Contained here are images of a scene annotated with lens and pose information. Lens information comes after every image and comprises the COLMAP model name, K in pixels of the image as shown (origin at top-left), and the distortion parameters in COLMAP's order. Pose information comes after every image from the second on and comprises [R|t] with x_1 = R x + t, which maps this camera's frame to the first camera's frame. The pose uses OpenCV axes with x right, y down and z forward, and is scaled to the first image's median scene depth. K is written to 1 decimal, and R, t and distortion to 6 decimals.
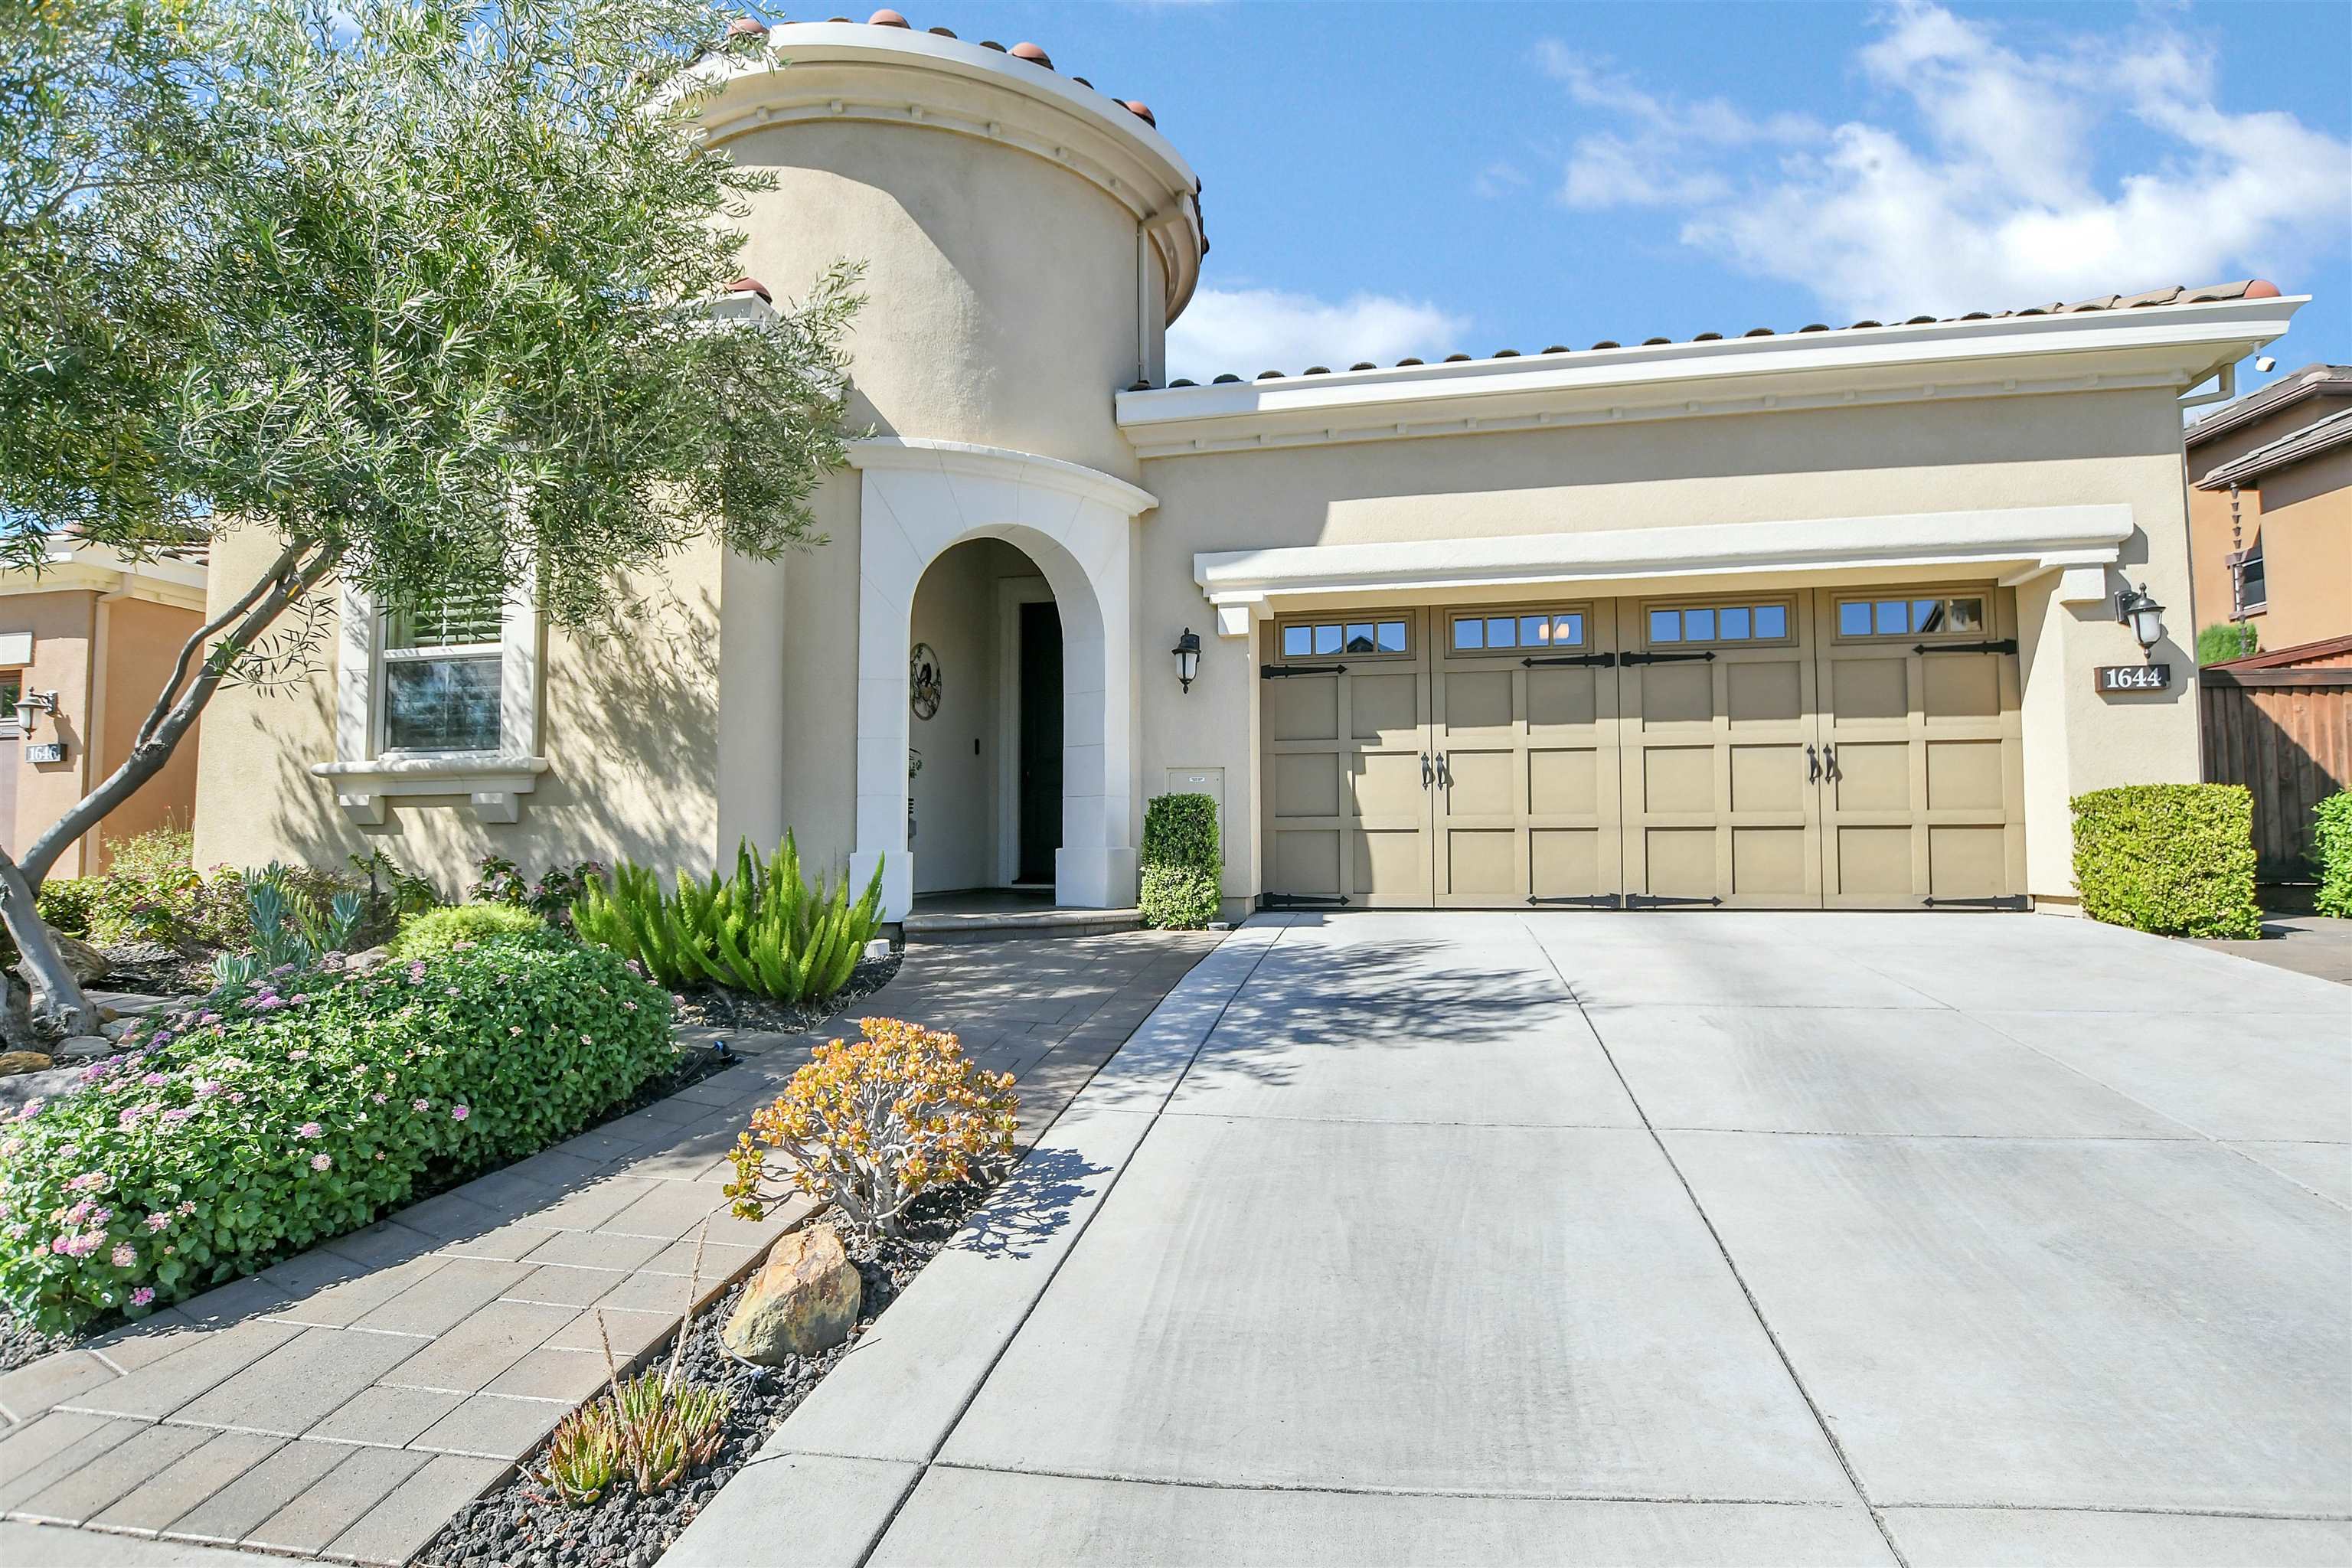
lens RADIAL K [[1009.0, 0, 1177.4], [0, 1009.0, 784.7], [0, 0, 1]] dist [-0.002117, 0.000122]
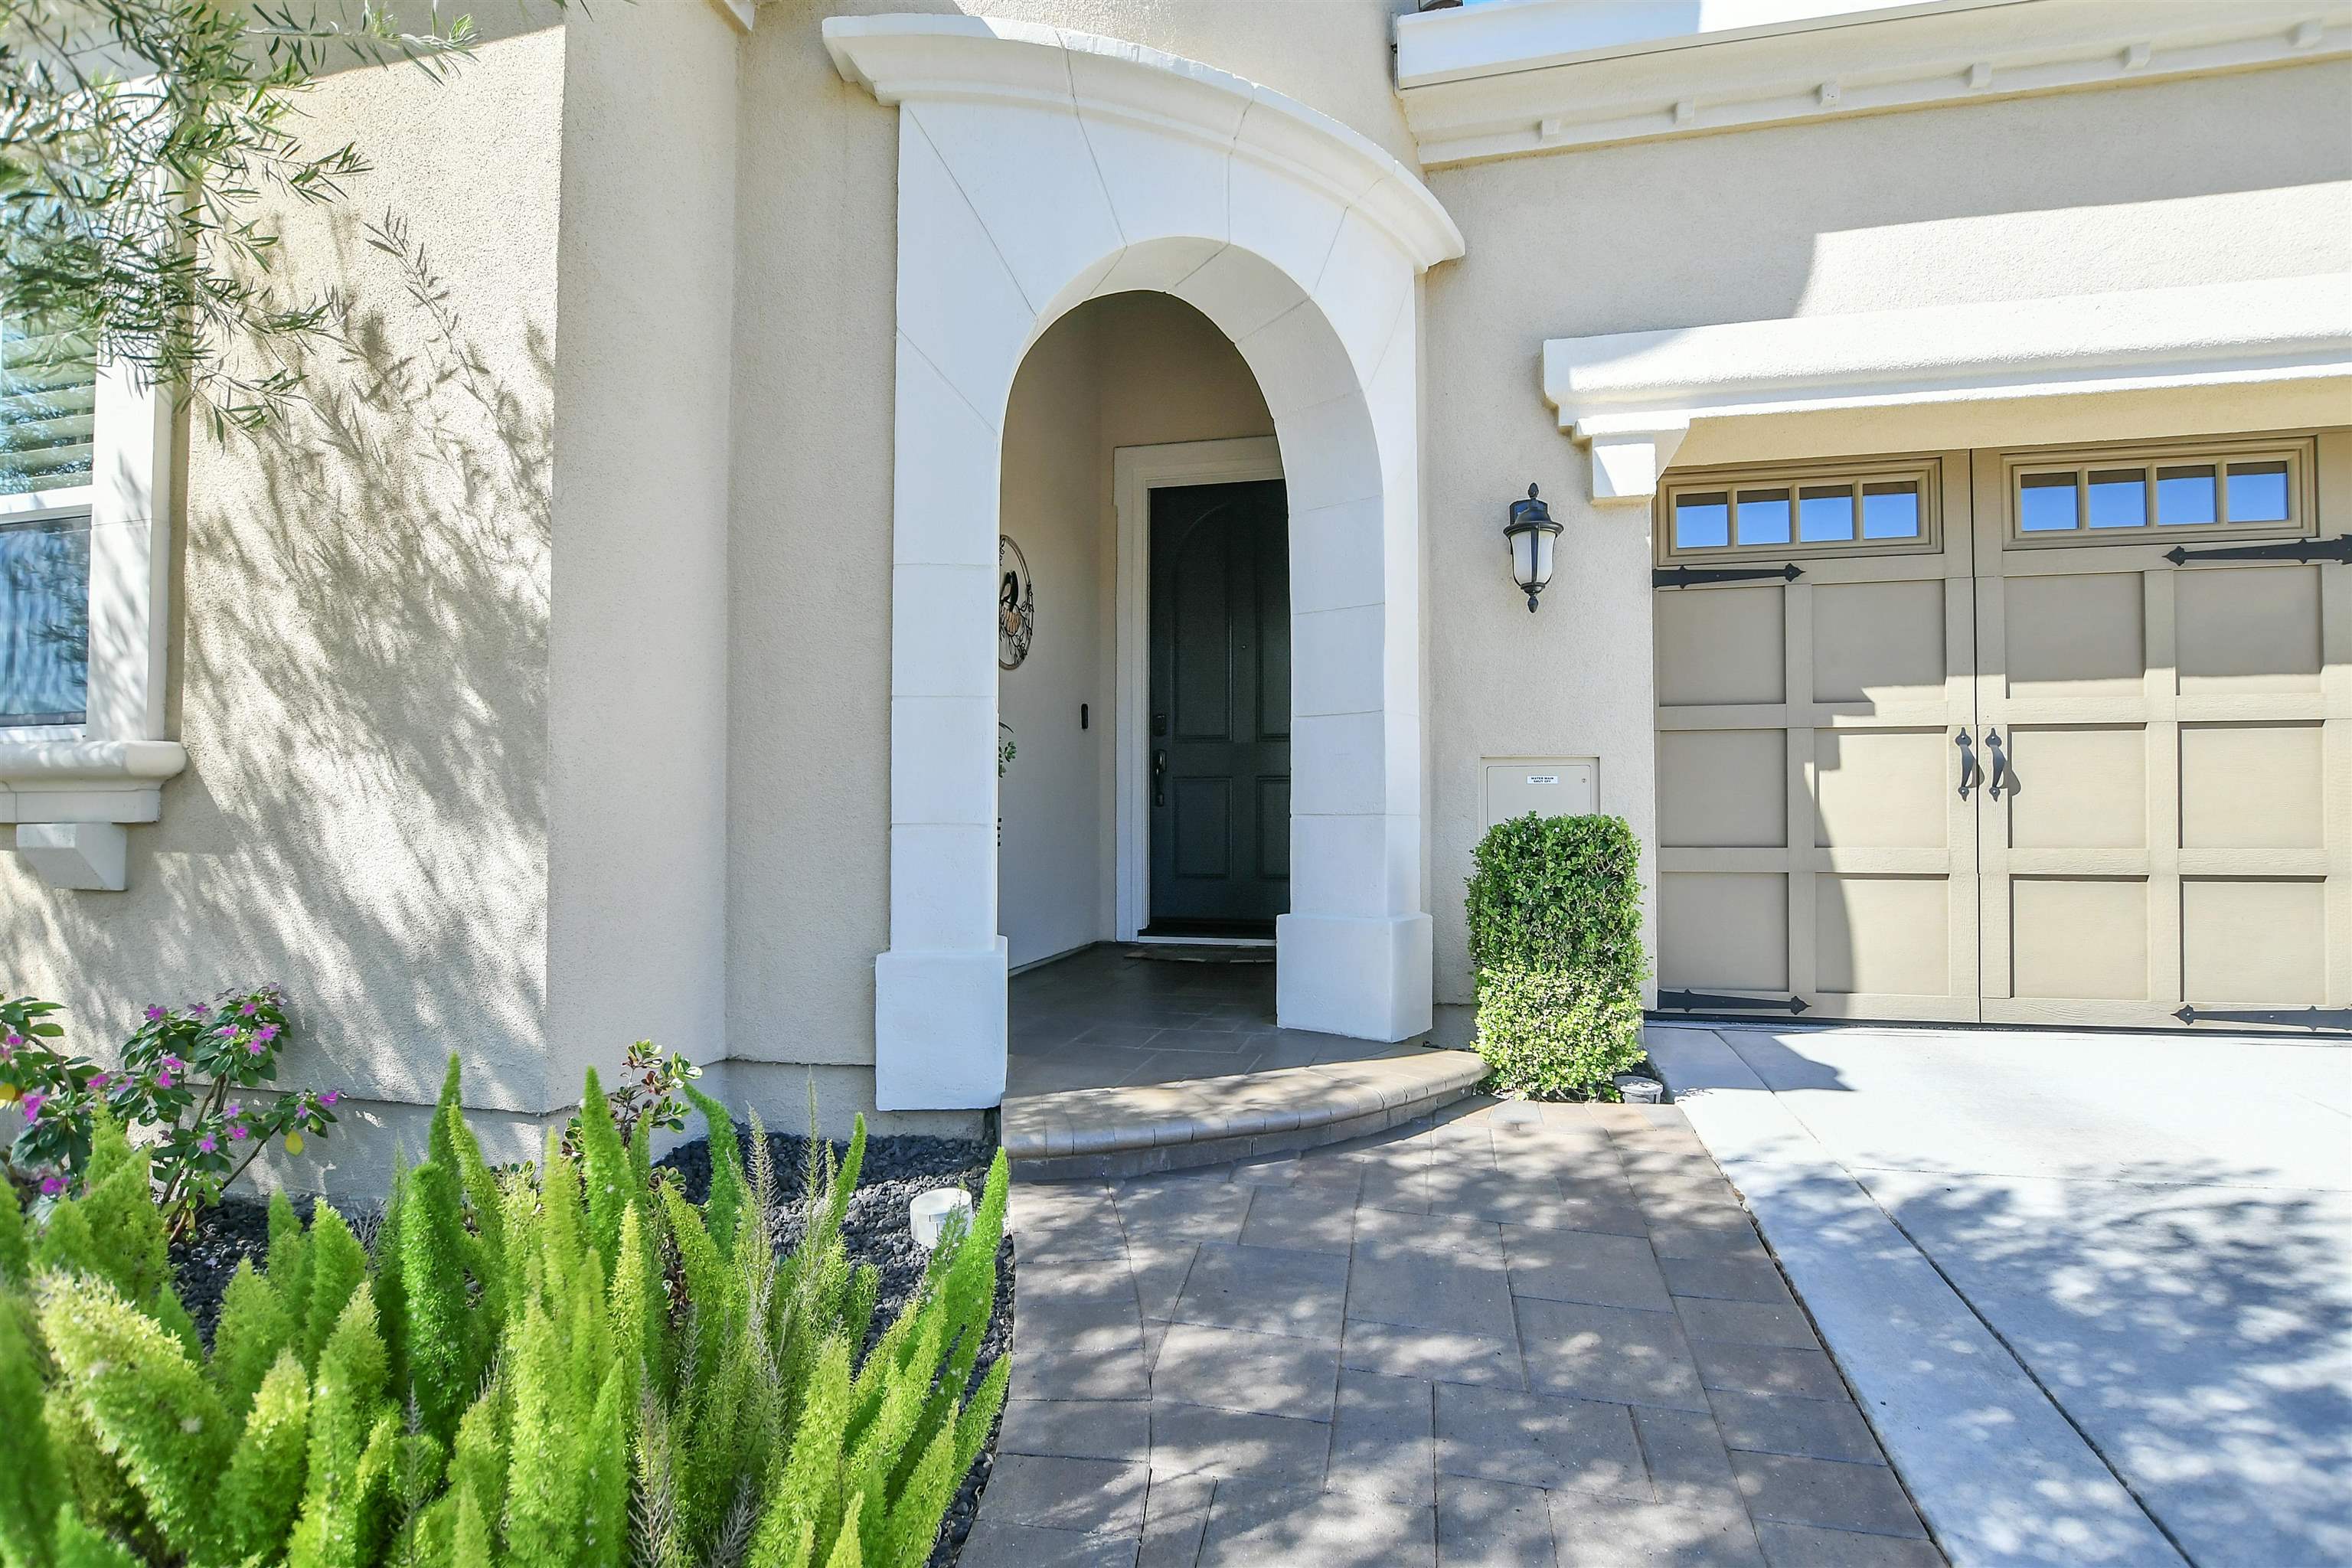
lens RADIAL K [[1094.1, 0, 1175.8], [0, 1094.1, 791.3], [0, 0, 1]] dist [-0.028657, 0.004343]
pose [[0.998821, 0.004469, -0.048332, -0.145681], [-0.002898, 0.999466, 0.032541, -0.017431], [0.048451, -0.032363, 0.998301, 0.442378]]
